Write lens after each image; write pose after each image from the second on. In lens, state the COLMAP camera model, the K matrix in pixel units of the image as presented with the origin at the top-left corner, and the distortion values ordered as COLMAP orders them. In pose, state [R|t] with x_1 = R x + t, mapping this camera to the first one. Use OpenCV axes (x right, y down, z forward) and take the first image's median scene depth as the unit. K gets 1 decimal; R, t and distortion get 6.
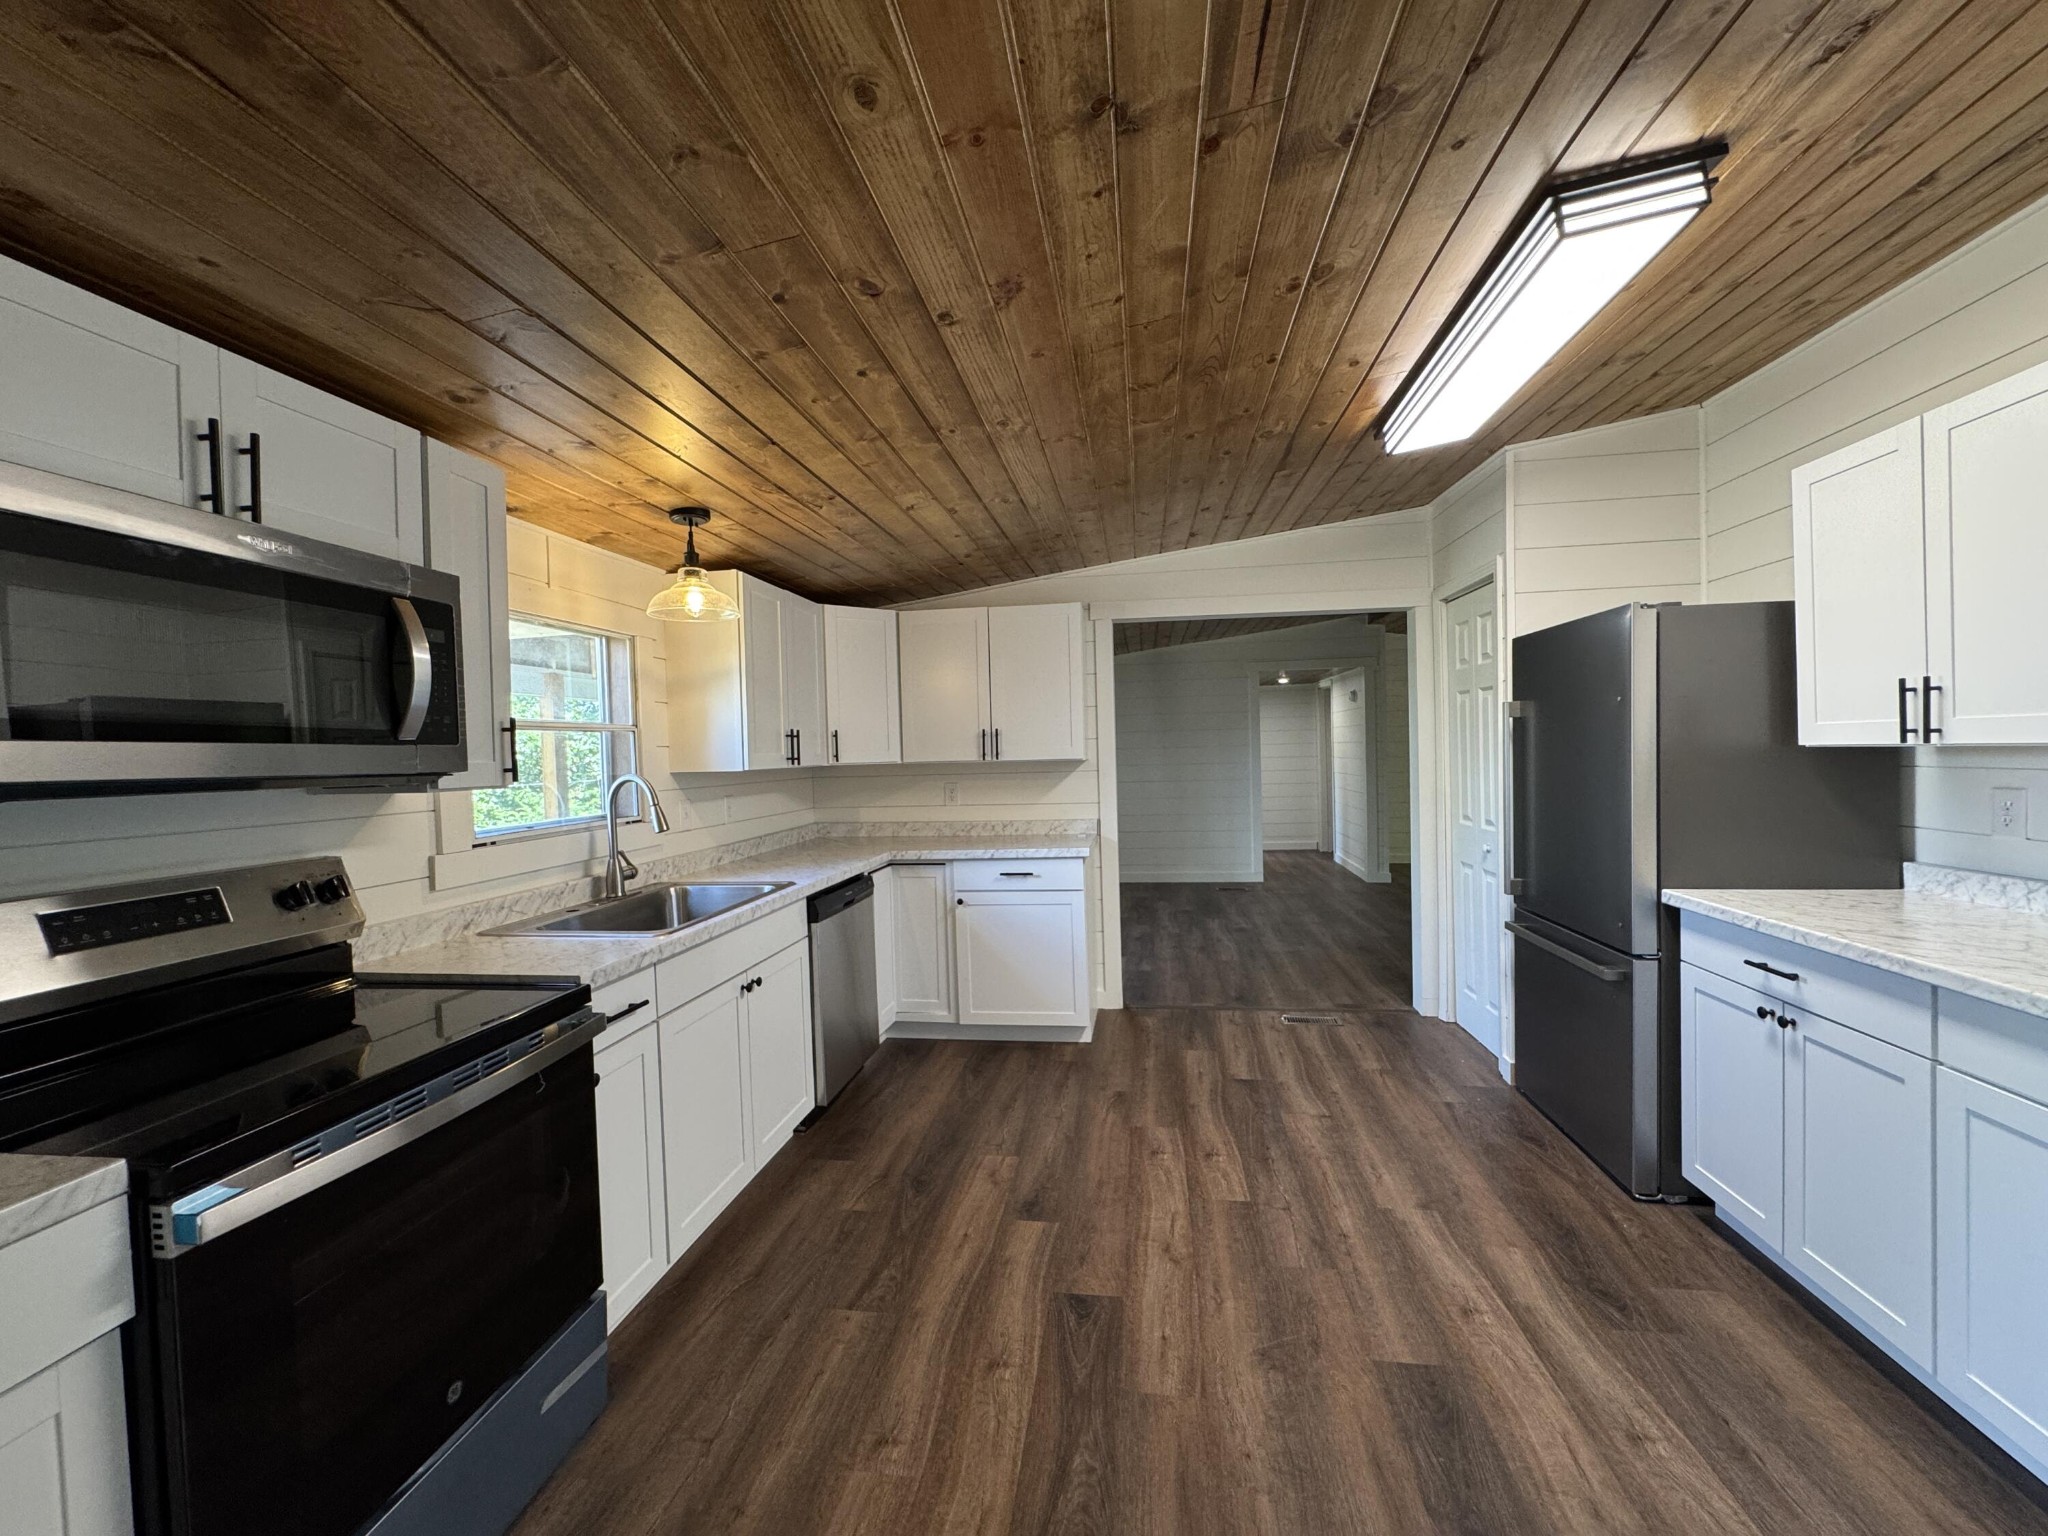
lens RADIAL K [[818.6, 0, 1022.5], [0, 818.6, 770.0], [0, 0, 1]] dist [-0.003224, 0.000063]
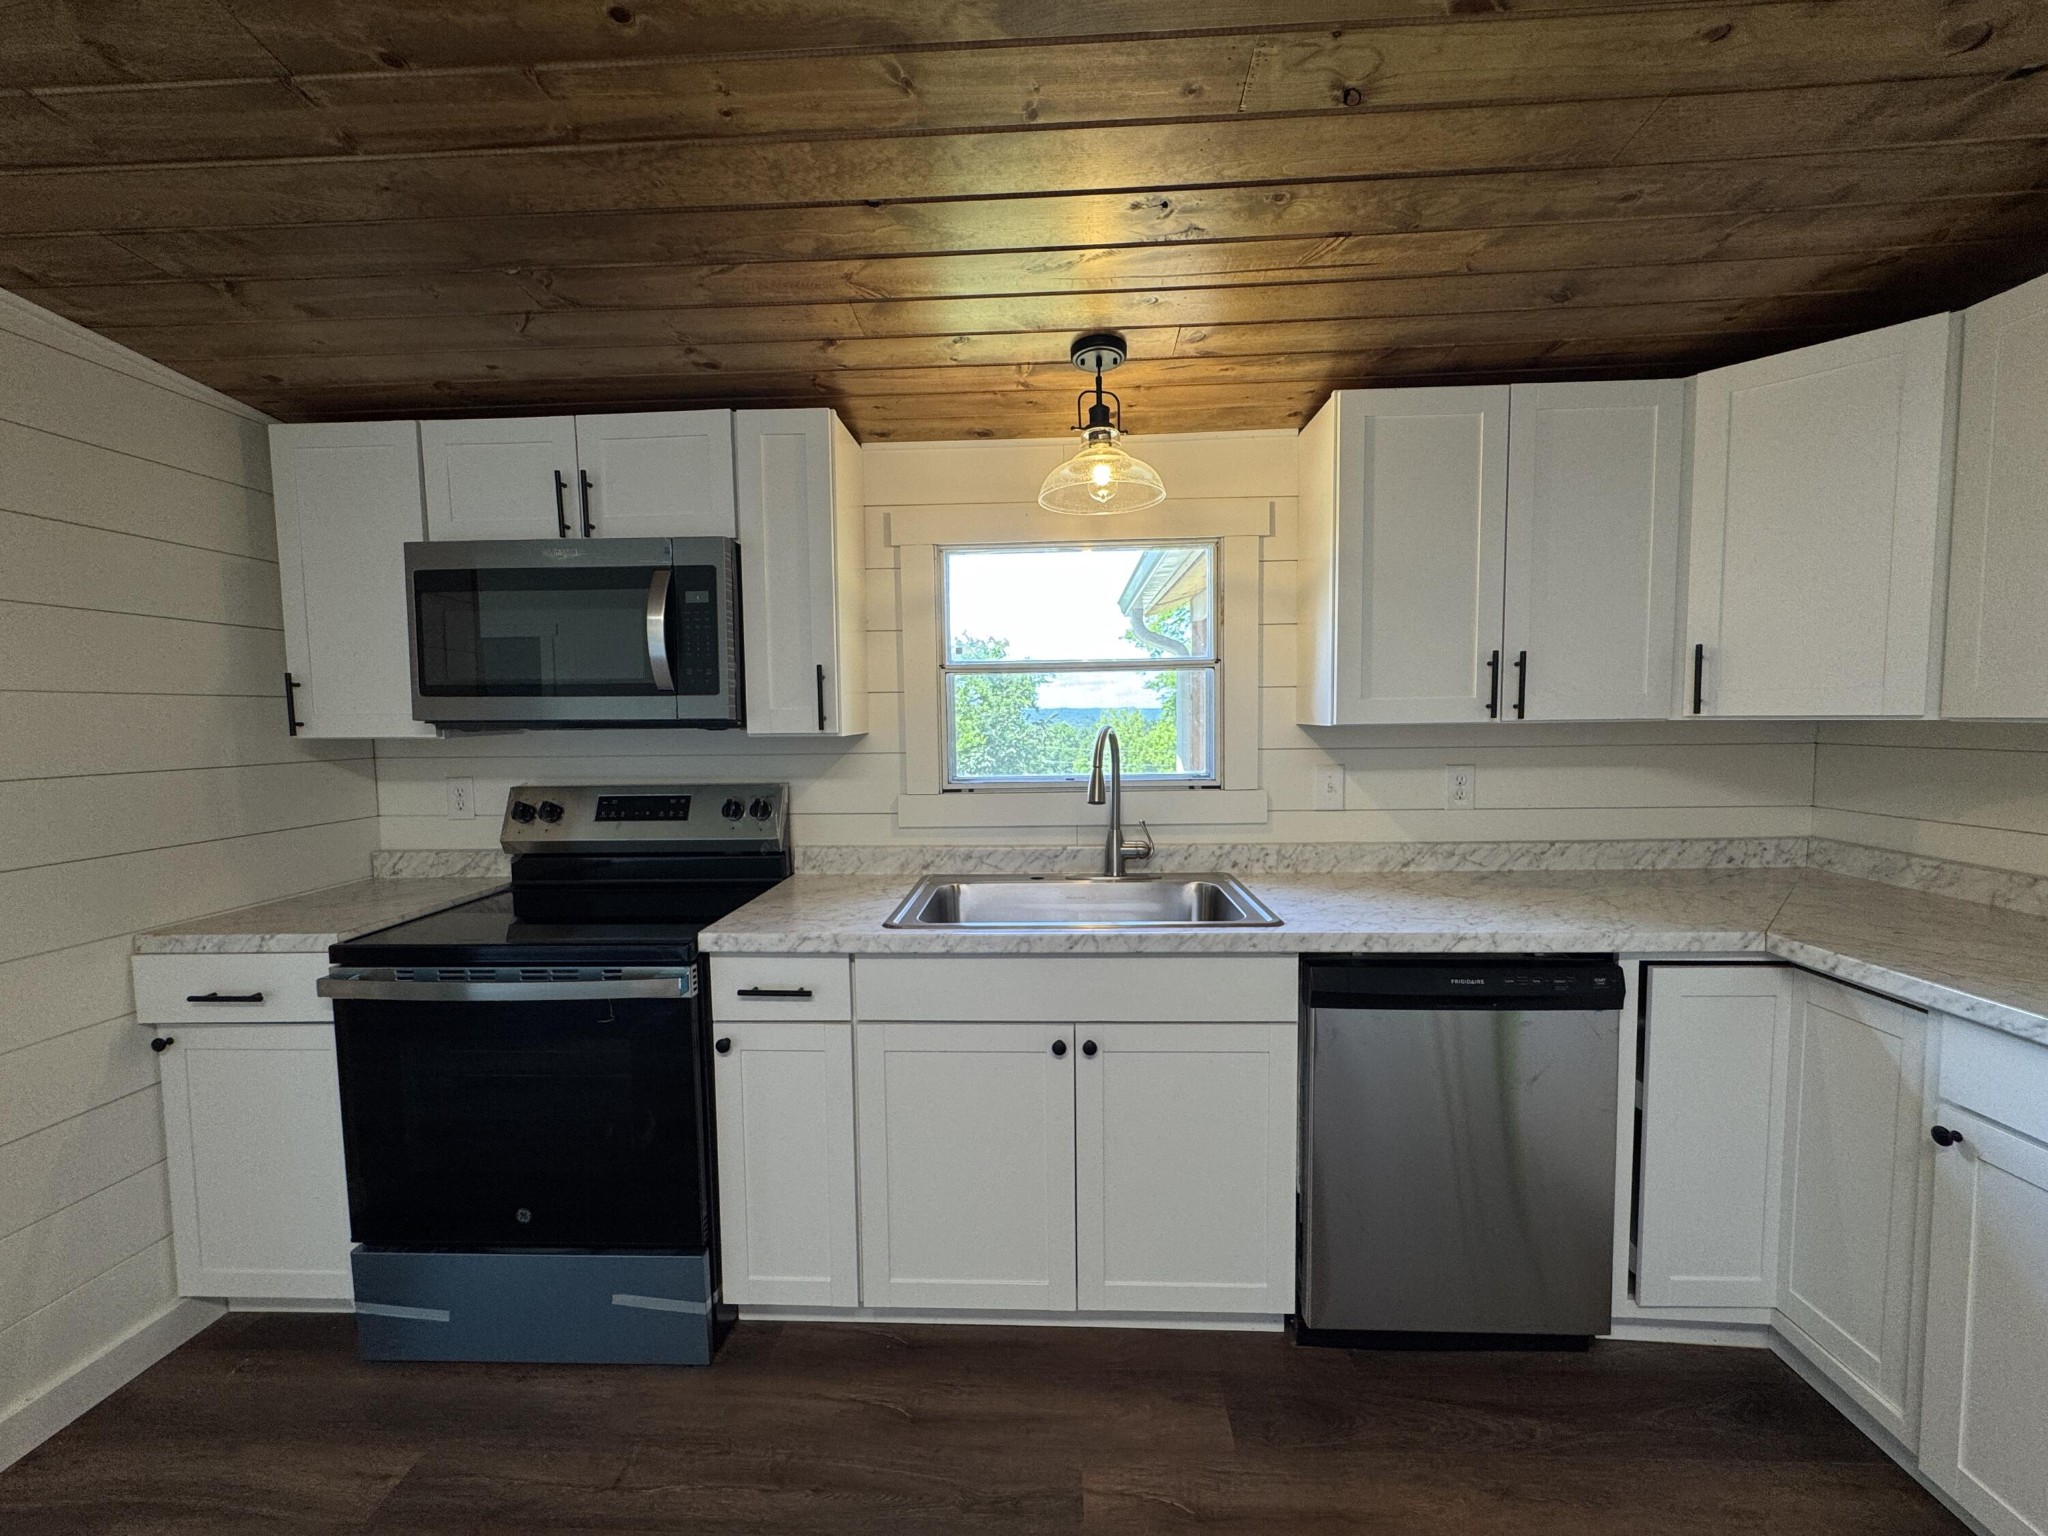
lens RADIAL K [[818.6, 0, 1022.5], [0, 818.6, 770.0], [0, 0, 1]] dist [-0.003224, 0.000063]
pose [[0.106829, 0.095232, -0.989706, 0.299870], [-0.012608, 0.995452, 0.094424, -0.025739], [0.994198, 0.002391, 0.107543, 0.862946]]
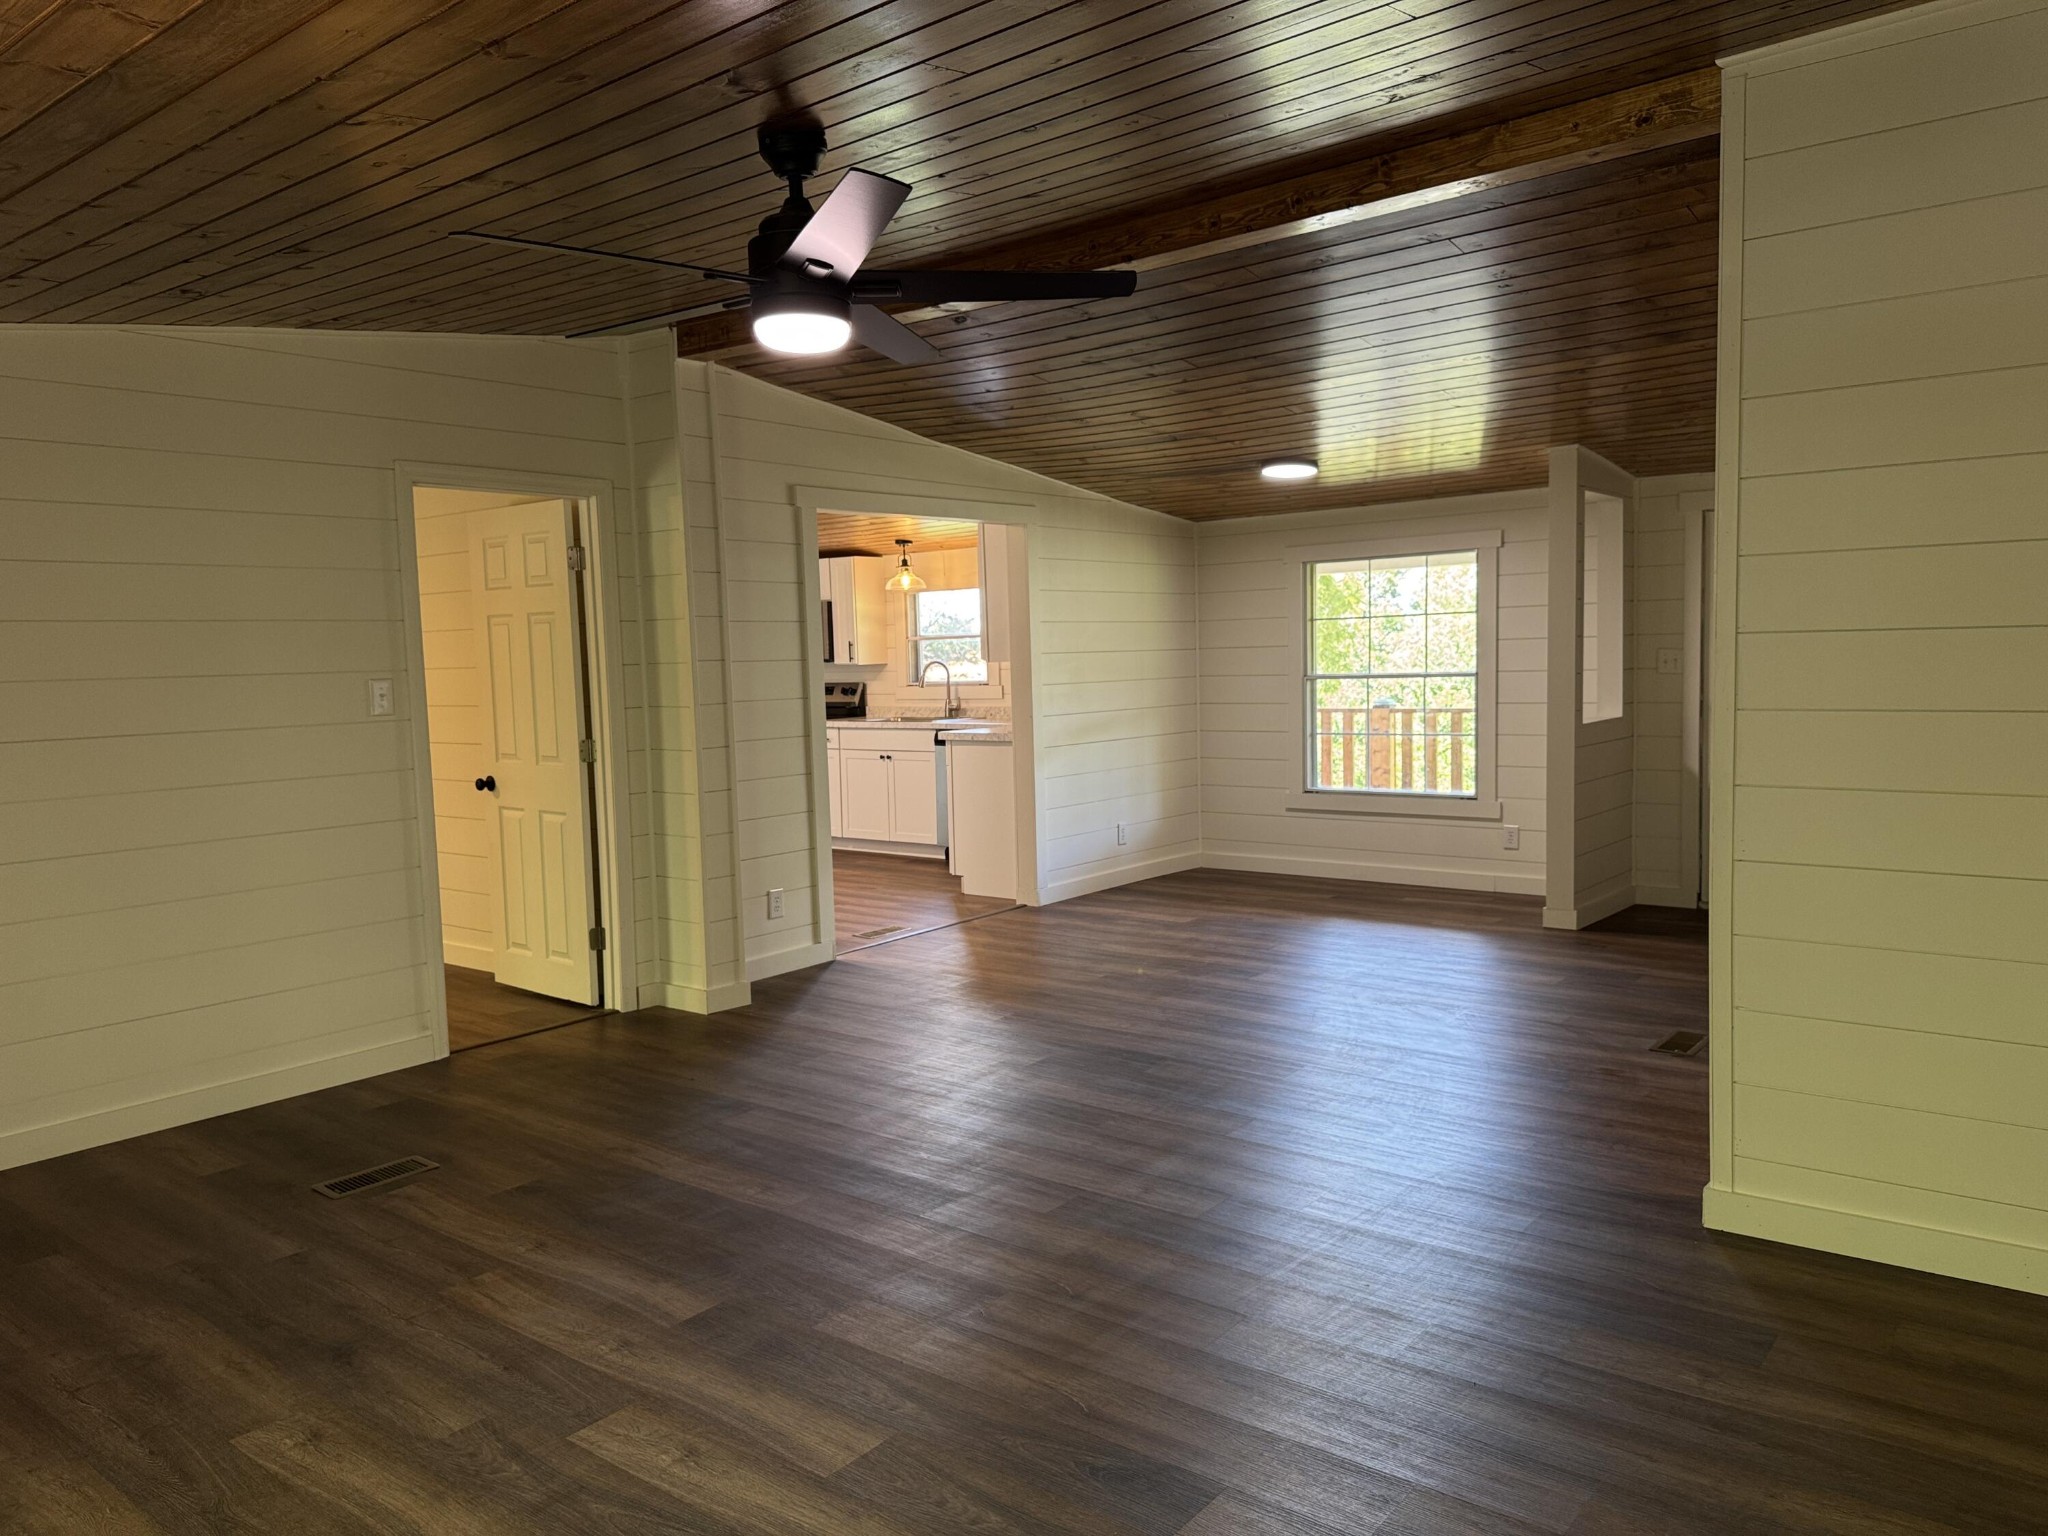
lens RADIAL K [[1471.5, 0, 1024.0], [0, 1471.5, 768.0], [0, 0, 1]] dist [0.005258, -0.000423]
pose [[-0.499625, 0.112048, -0.858965, 2.859672], [0.021971, 0.992919, 0.116742, -0.165563], [0.865963, 0.039455, -0.498549, 3.247669]]
